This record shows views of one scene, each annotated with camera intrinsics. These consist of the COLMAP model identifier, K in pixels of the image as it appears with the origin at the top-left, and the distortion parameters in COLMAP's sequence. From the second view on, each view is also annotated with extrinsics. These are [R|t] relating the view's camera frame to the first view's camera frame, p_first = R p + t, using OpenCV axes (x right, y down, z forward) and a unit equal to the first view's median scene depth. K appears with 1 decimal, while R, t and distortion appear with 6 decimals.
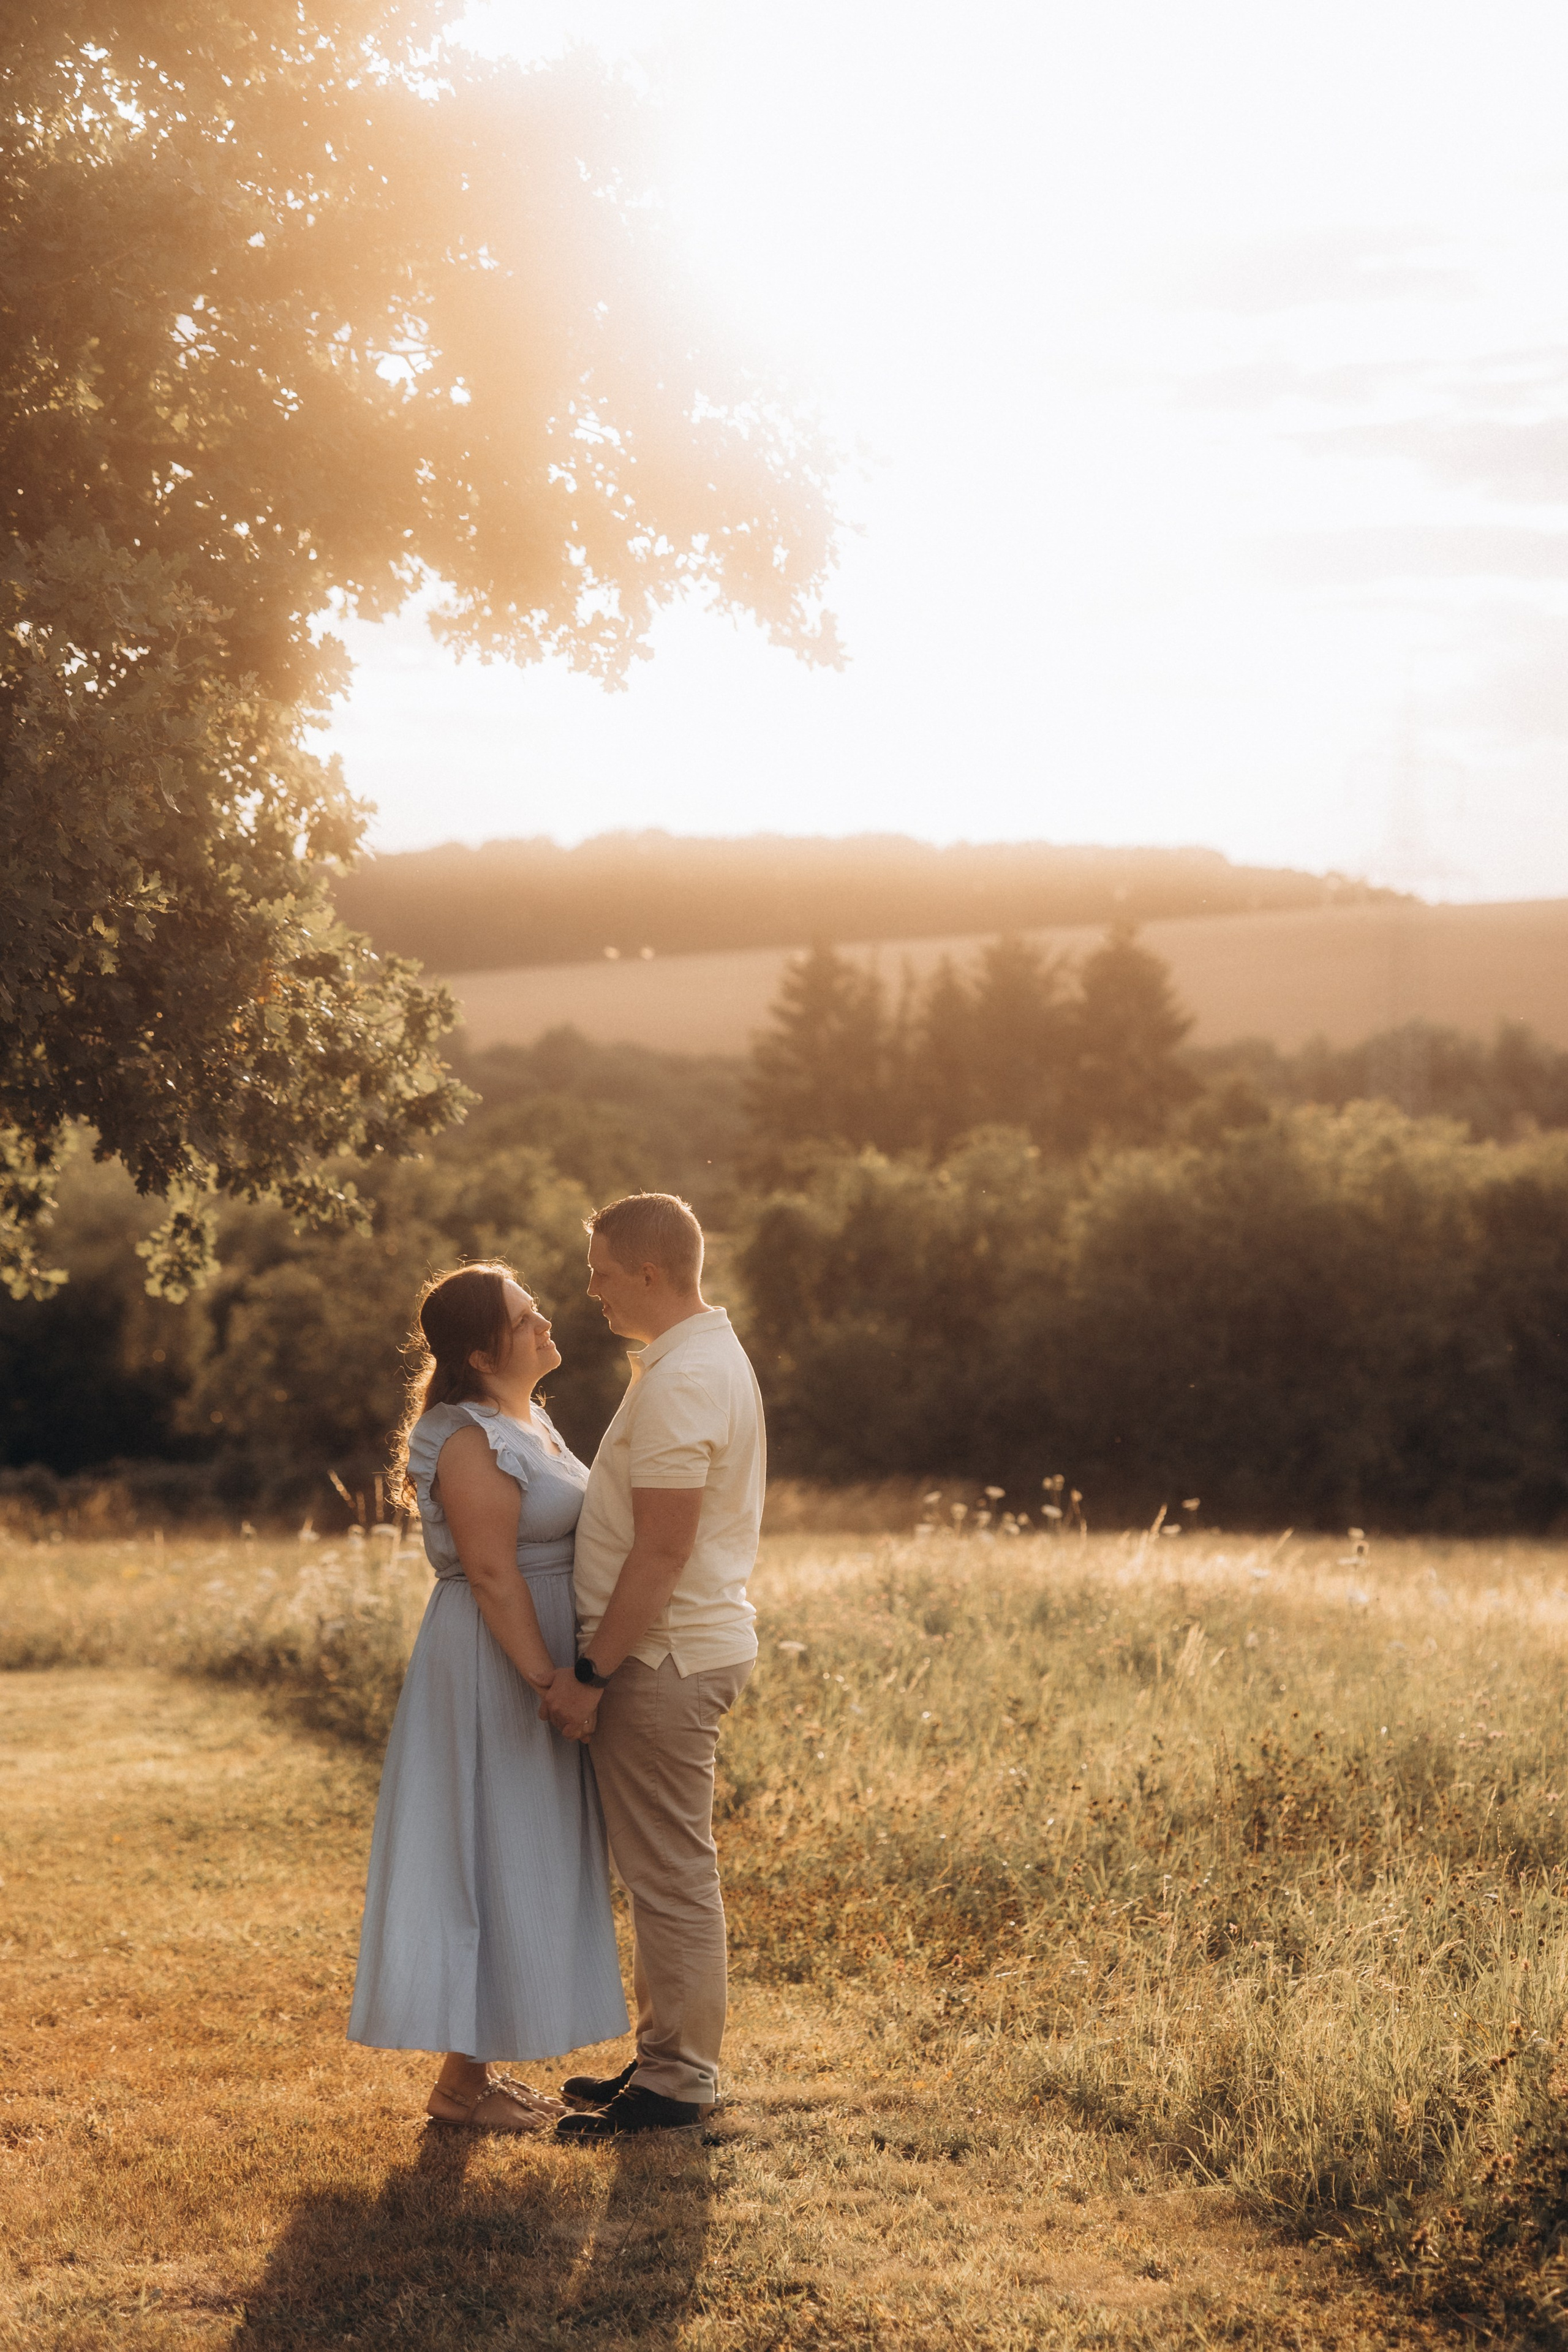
lens RADIAL K [[5626.8, 0, 721.9], [0, 5626.8, 1152.1], [0, 0, 1]] dist [0.758296, 0.000000]
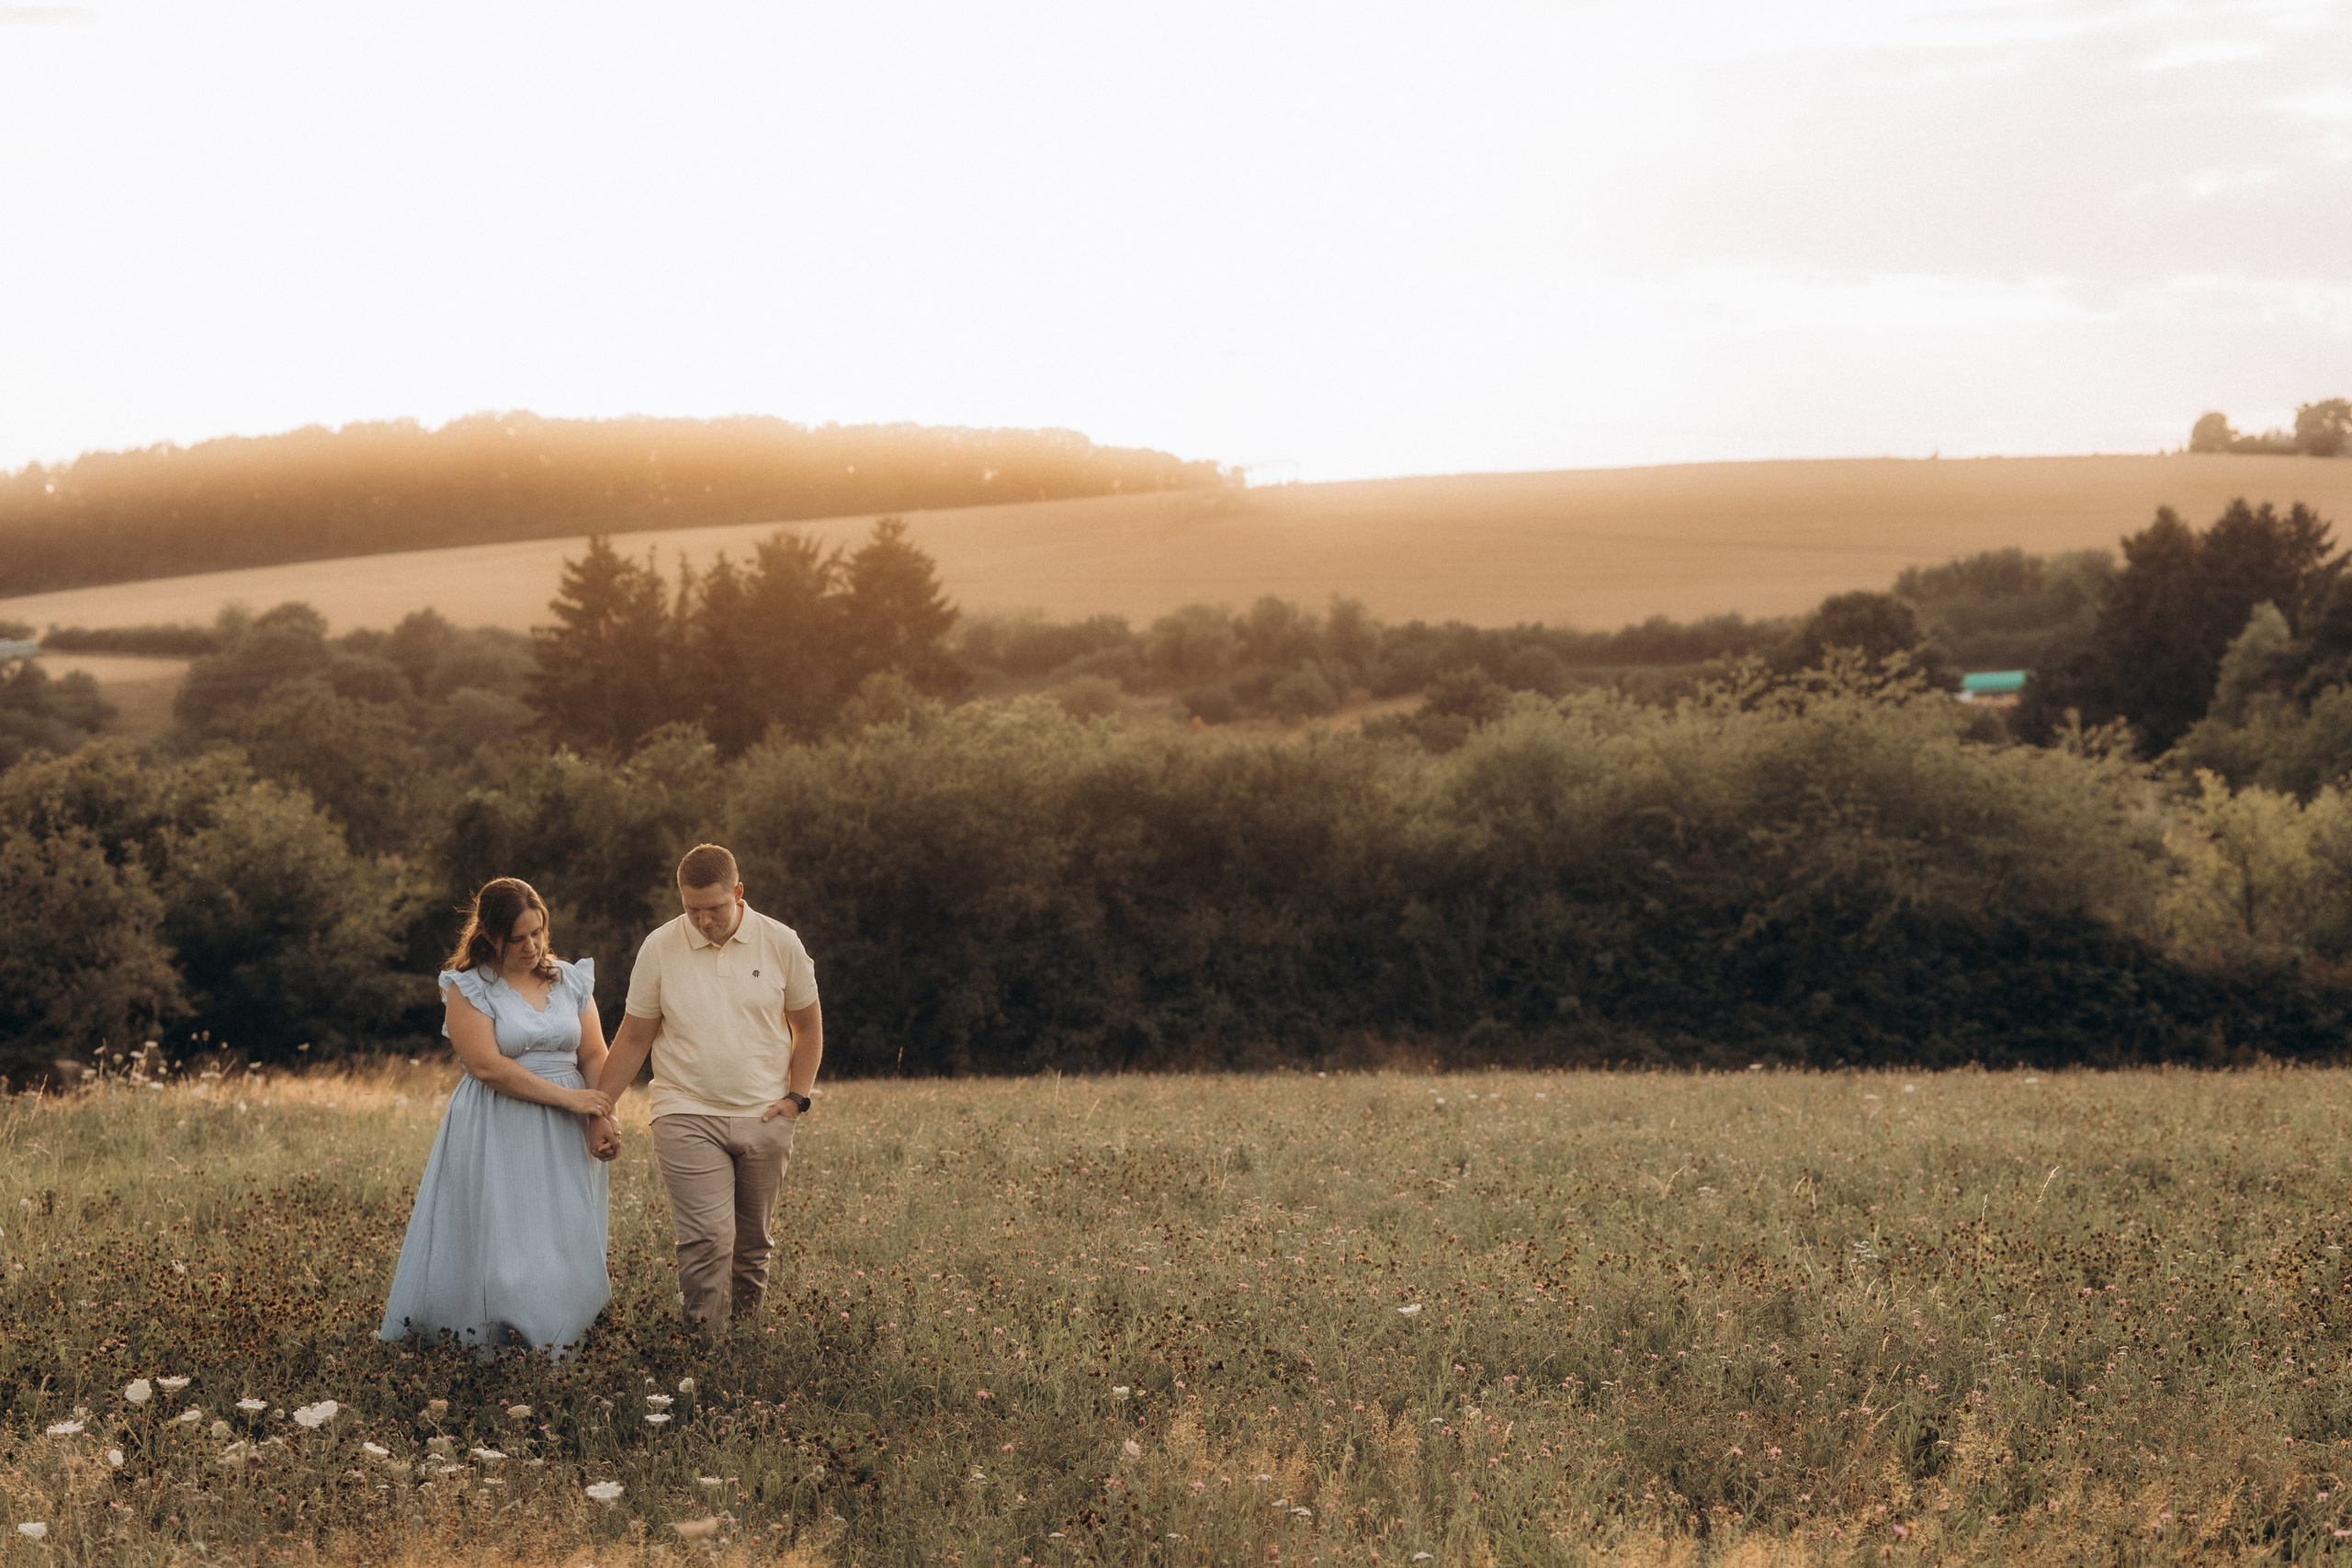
lens RADIAL K [[5582.3, 0, 1188.6], [0, 5582.3, 727.9], [0, 0, 1]] dist [0.848258, 0.000000]
pose [[0.994842, -0.016636, 0.100061, 0.021214], [0.016587, 0.999862, 0.001317, -0.002026], [-0.100069, 0.000349, 0.994980, -0.059051]]
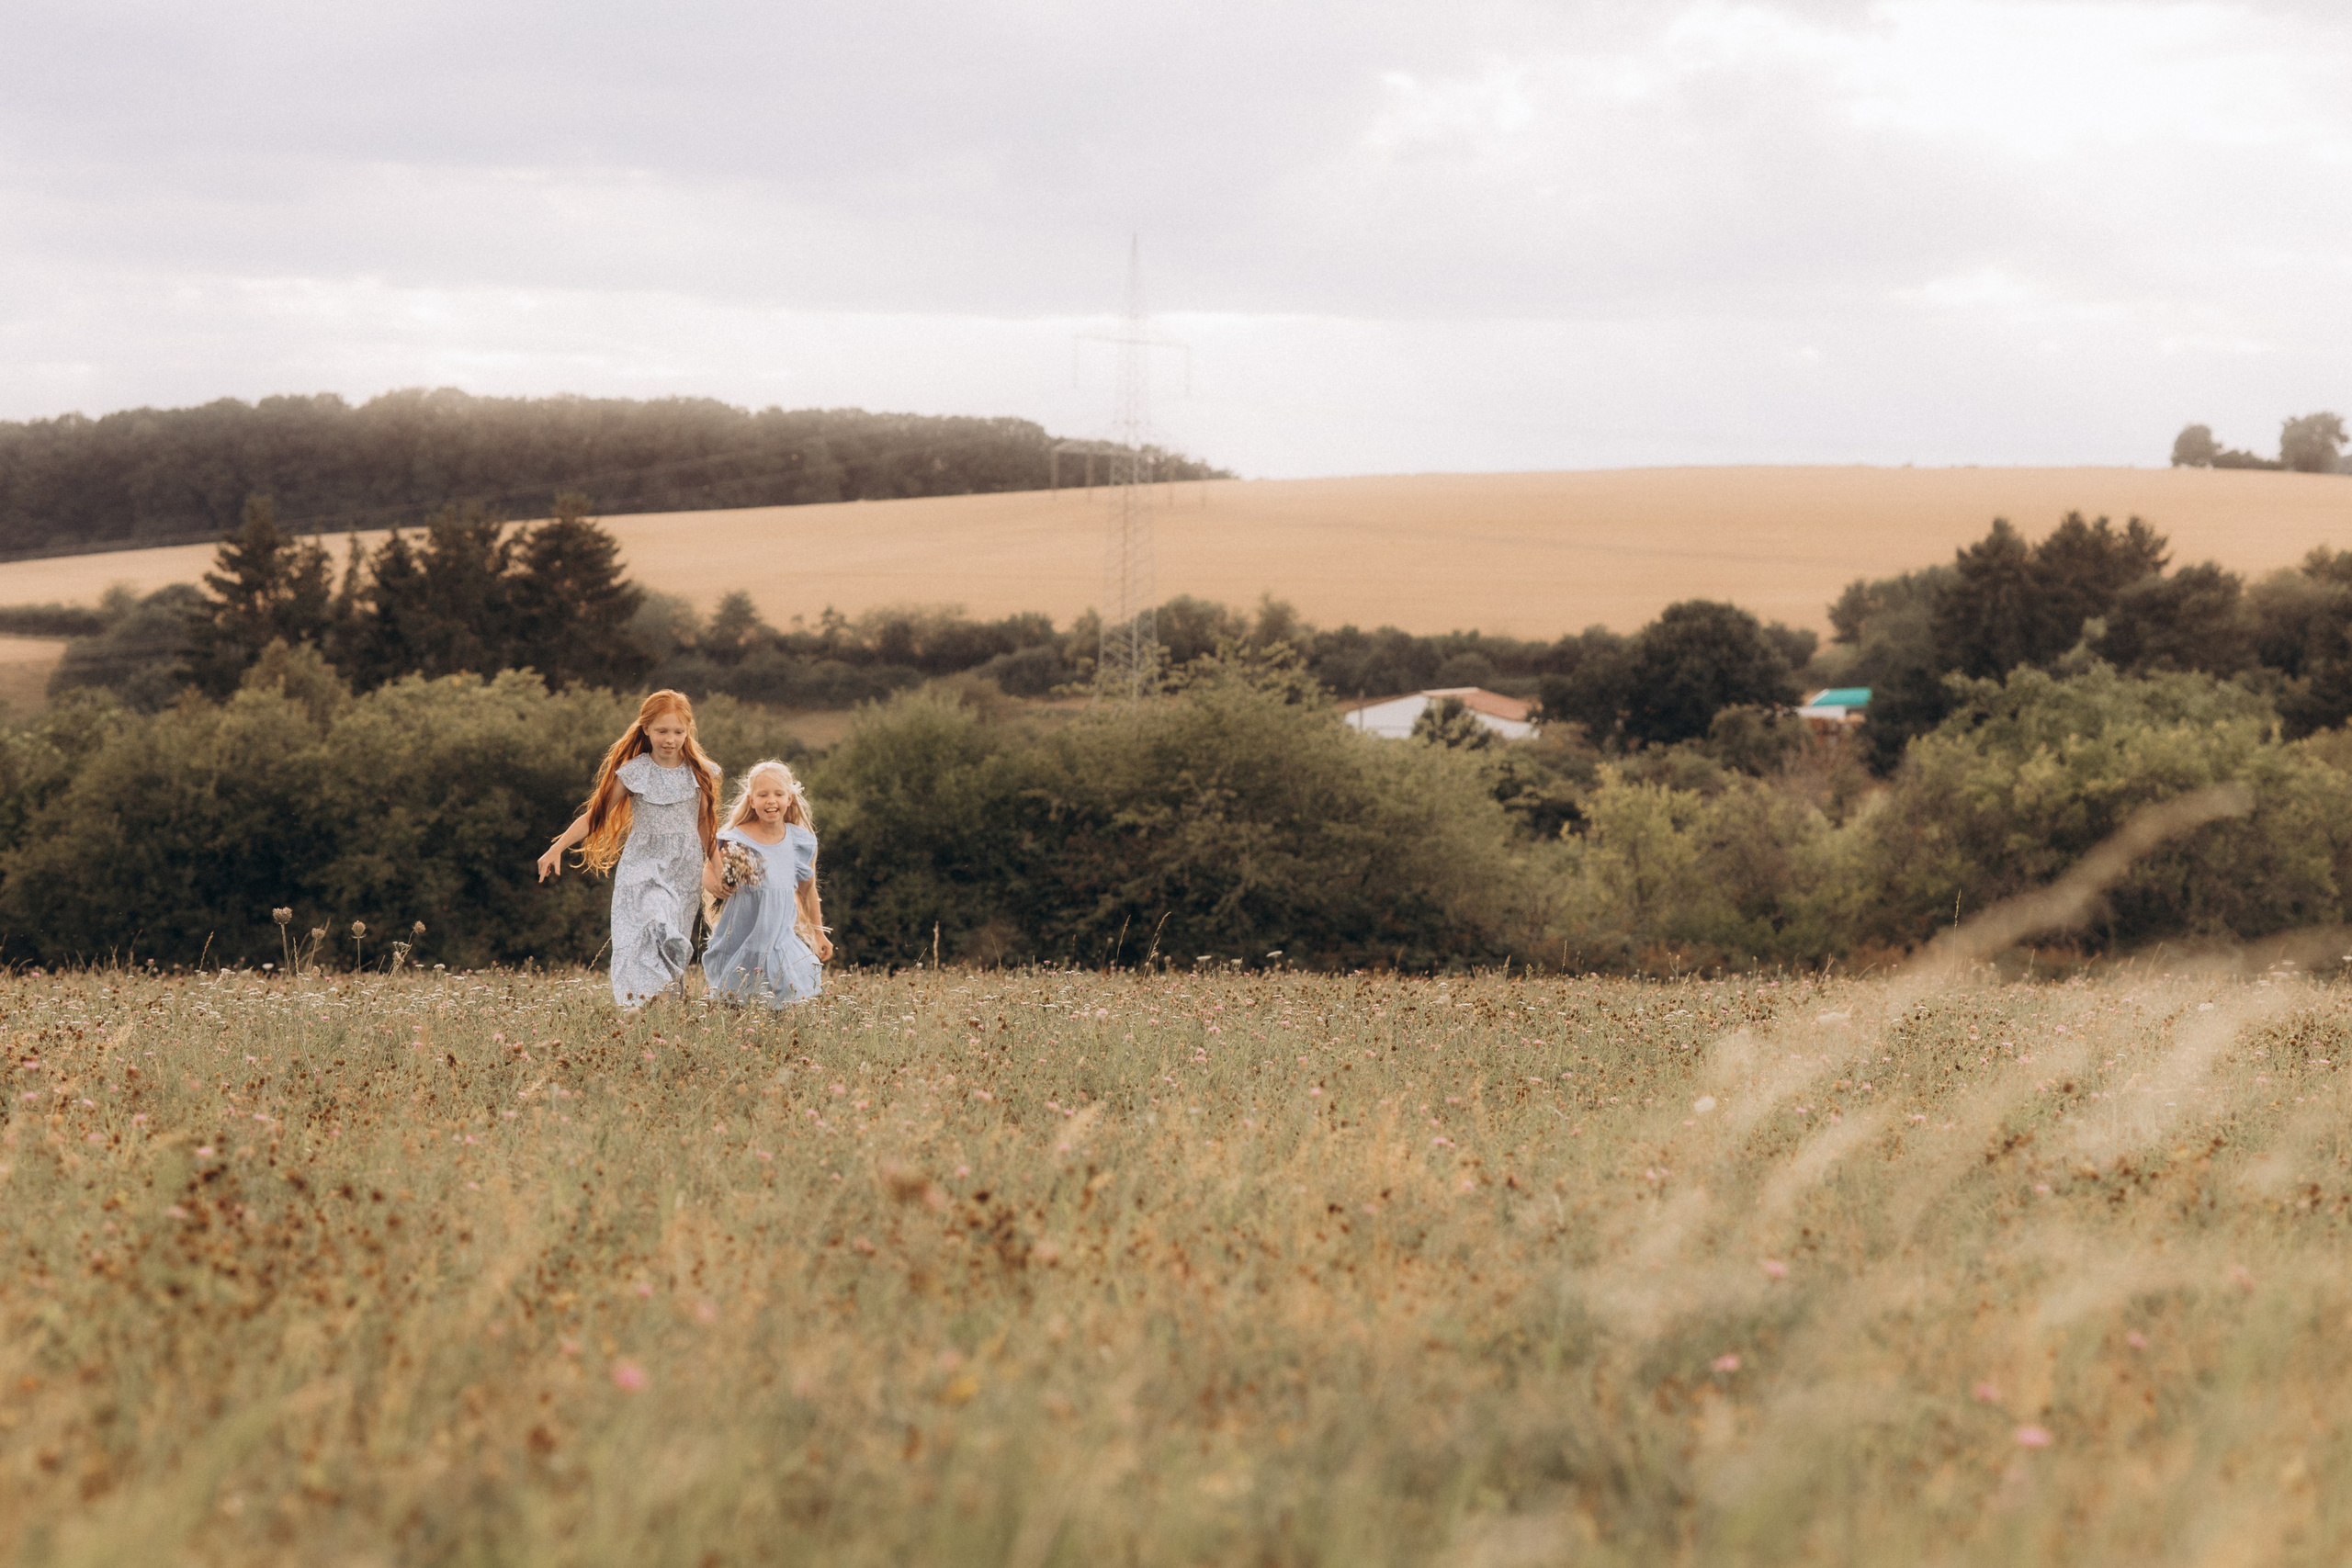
lens RADIAL K [[5892.8, 0, 1195.5], [0, 5892.8, 778.0], [0, 0, 1]] dist [0.761228, 0.000000]
pose [[0.995477, 0.002091, 0.094975, 0.083554], [-0.002840, 0.999966, 0.007751, 0.001626], [-0.094956, -0.007986, 0.995449, -0.095783]]
